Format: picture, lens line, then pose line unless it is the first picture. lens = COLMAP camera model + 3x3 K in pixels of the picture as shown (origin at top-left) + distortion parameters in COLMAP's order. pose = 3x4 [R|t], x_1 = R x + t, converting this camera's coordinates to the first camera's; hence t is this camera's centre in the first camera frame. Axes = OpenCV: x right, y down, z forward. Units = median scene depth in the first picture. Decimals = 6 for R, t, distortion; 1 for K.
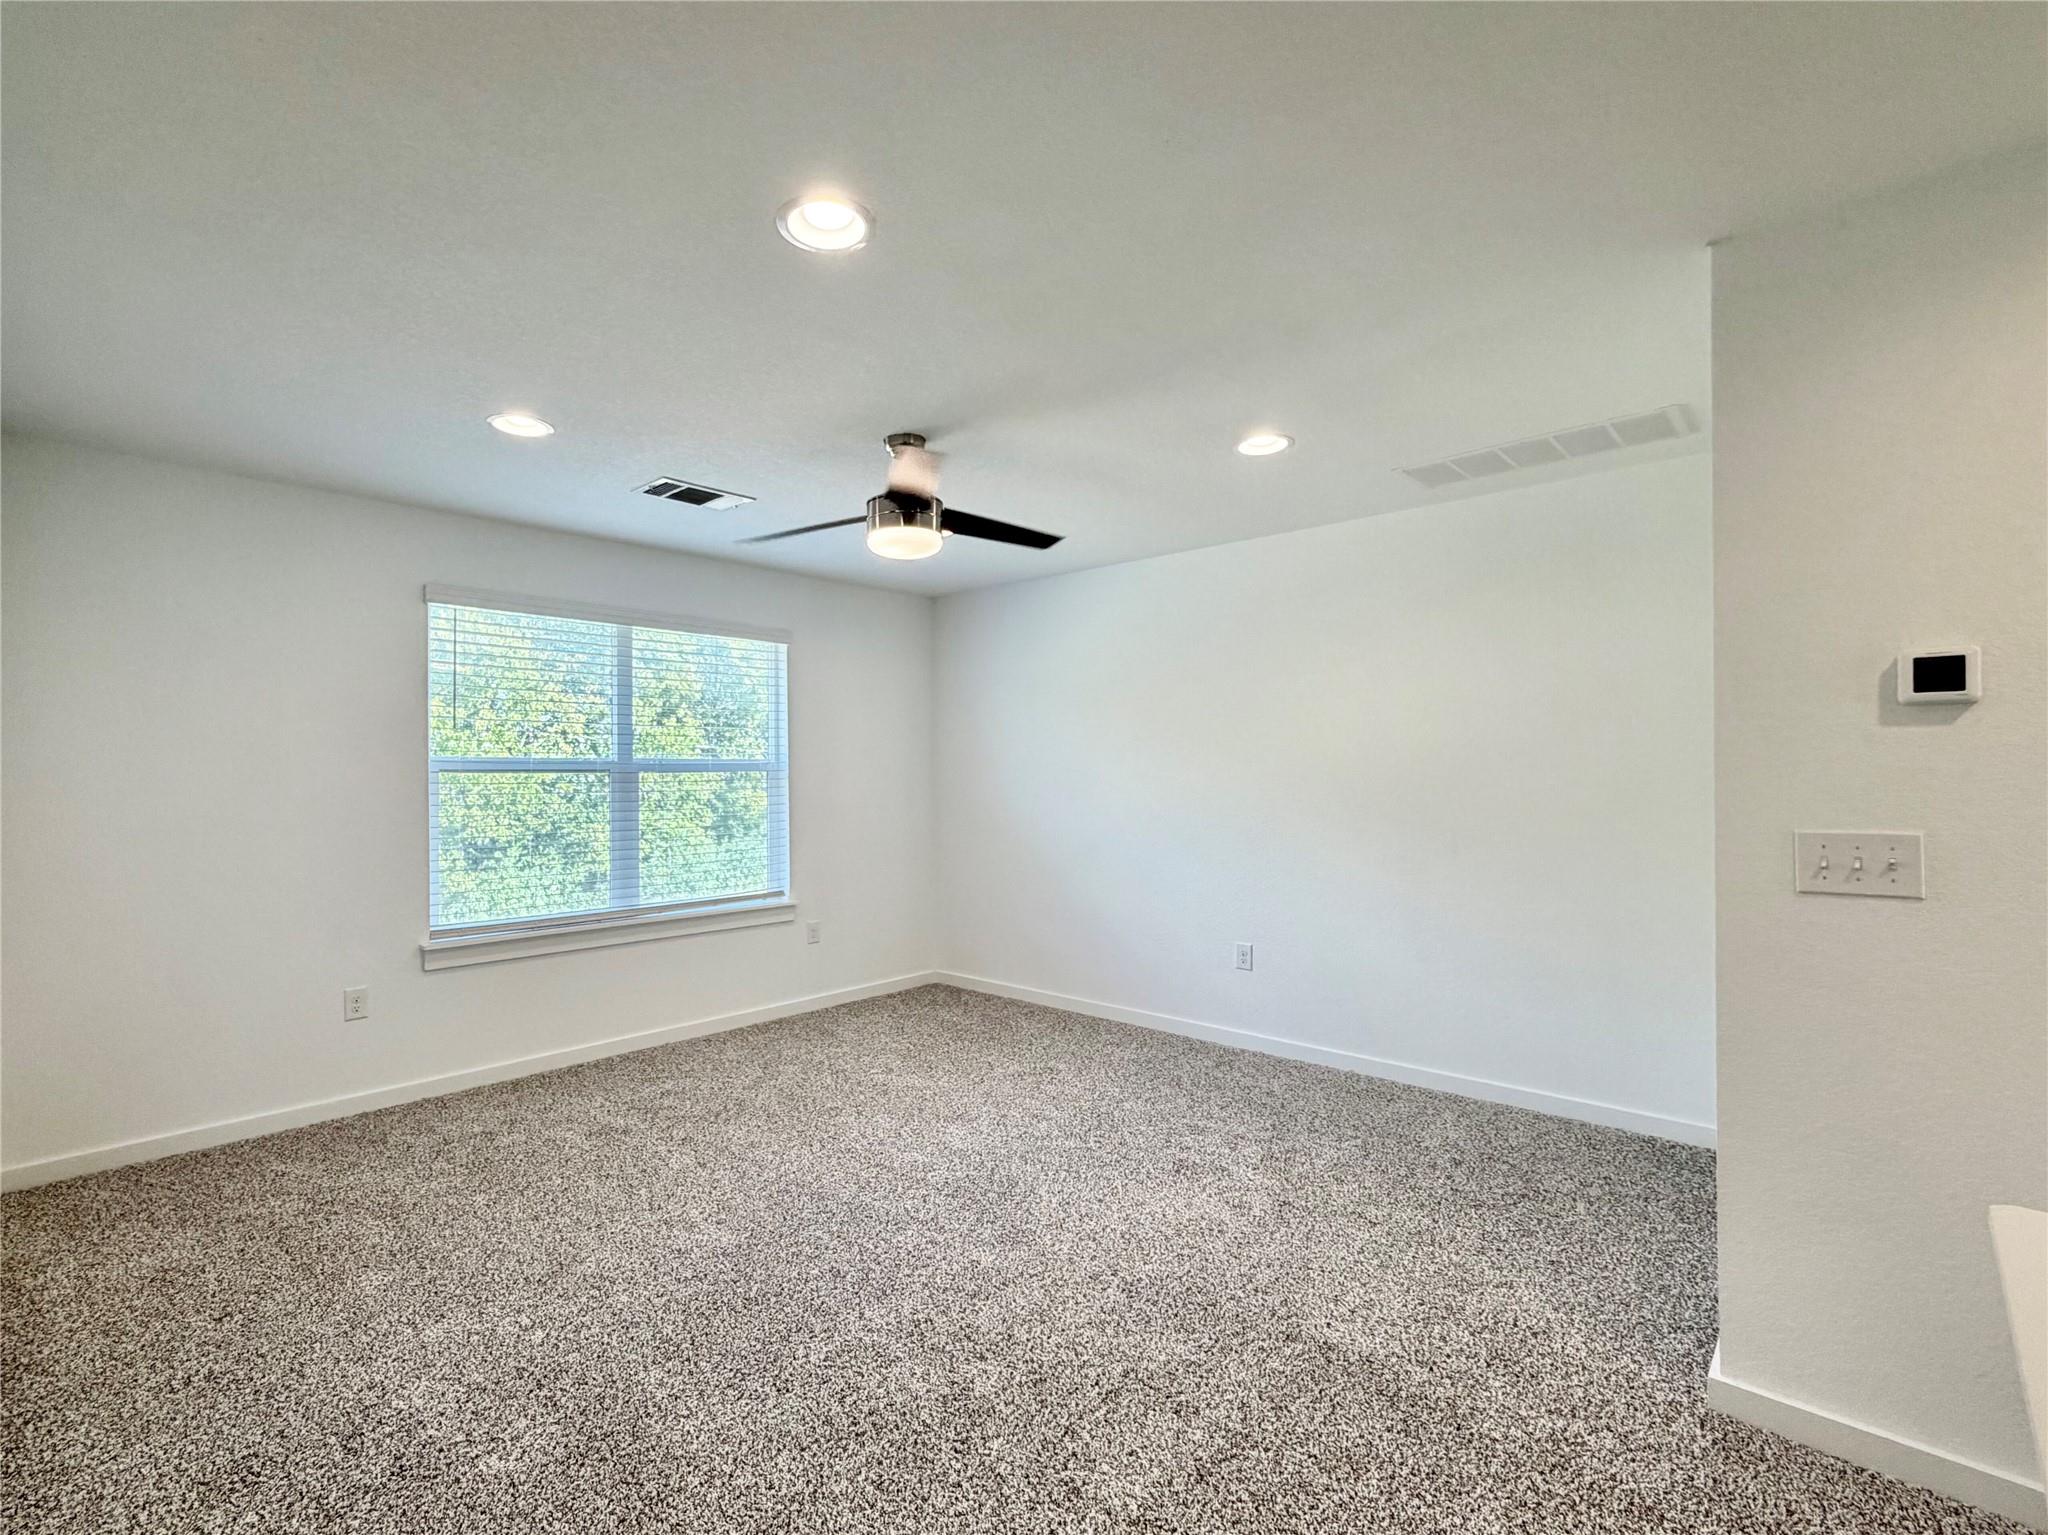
lens RADIAL K [[918.3, 0, 941.4], [0, 918.3, 793.9], [0, 0, 1]] dist [0.001197, -0.000305]
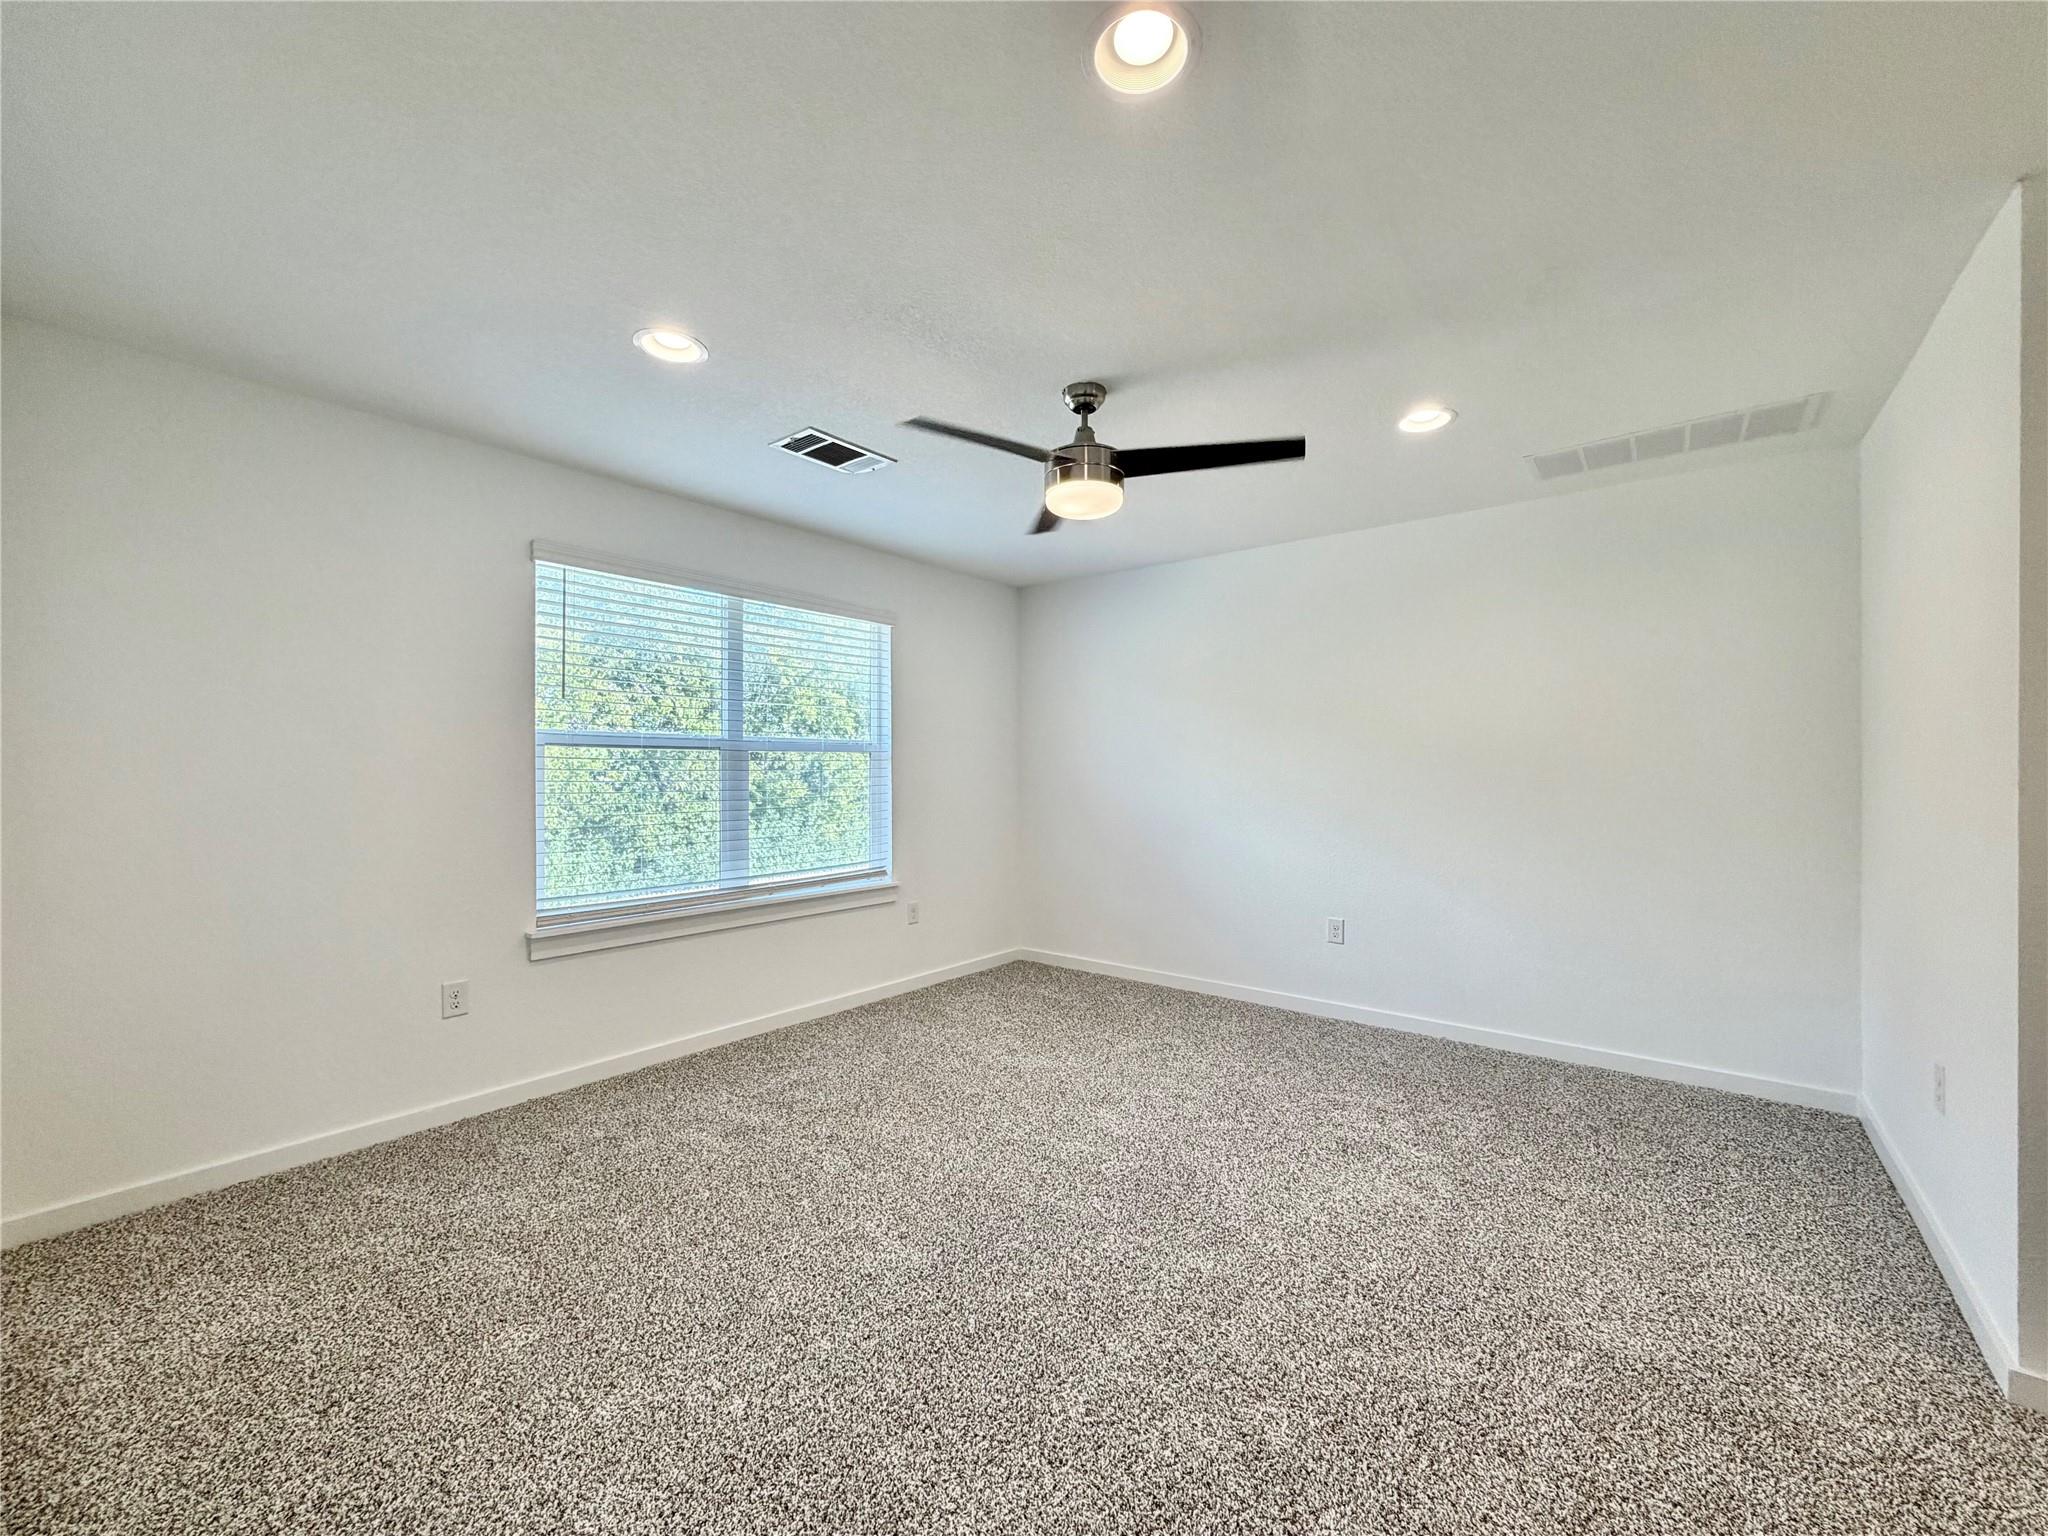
lens RADIAL K [[807.9, 0, 1019.9], [0, 807.9, 789.1], [0, 0, 1]] dist [0.000351, -0.000141]
pose [[0.995451, 0.002040, 0.095257, -0.174026], [-0.002235, 0.999996, 0.001944, 0.020612], [-0.095252, -0.002148, 0.995451, 0.169813]]
